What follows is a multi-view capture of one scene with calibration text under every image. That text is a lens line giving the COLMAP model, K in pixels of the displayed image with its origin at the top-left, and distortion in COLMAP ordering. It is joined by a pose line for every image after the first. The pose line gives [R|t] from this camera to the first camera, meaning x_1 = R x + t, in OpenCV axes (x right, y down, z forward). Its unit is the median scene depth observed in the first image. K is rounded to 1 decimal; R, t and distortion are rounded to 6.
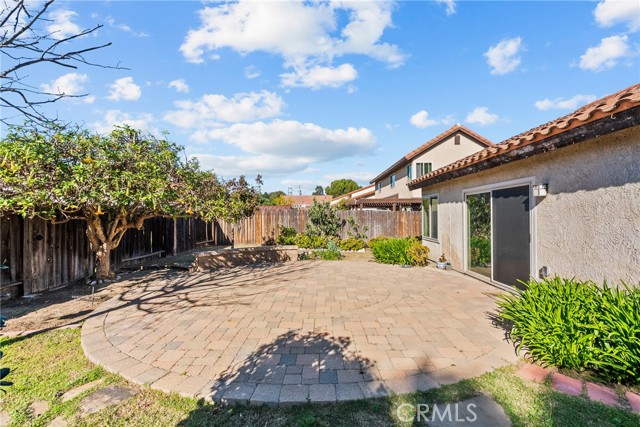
lens RADIAL K [[294.4, 0, 321.1], [0, 294.4, 214.2], [0, 0, 1]] dist [-0.001920, 0.002317]
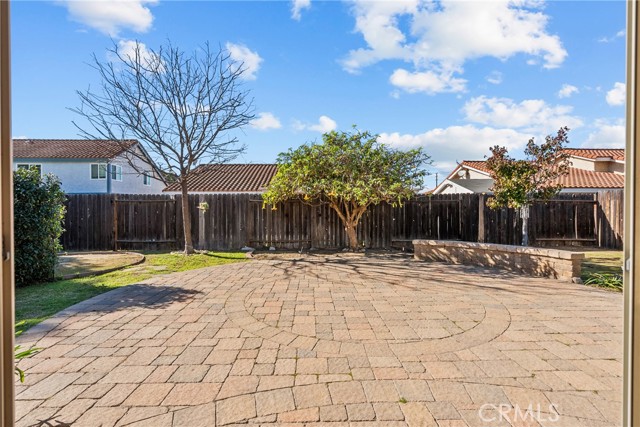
lens RADIAL K [[294.4, 0, 317.3], [0, 294.4, 214.0], [0, 0, 1]] dist [-0.001920, 0.002317]
pose [[0.055485, 0.013901, -0.998363, 0.456422], [0.006648, 0.999876, 0.014291, 0.031719], [0.998437, -0.007430, 0.055385, 0.589973]]
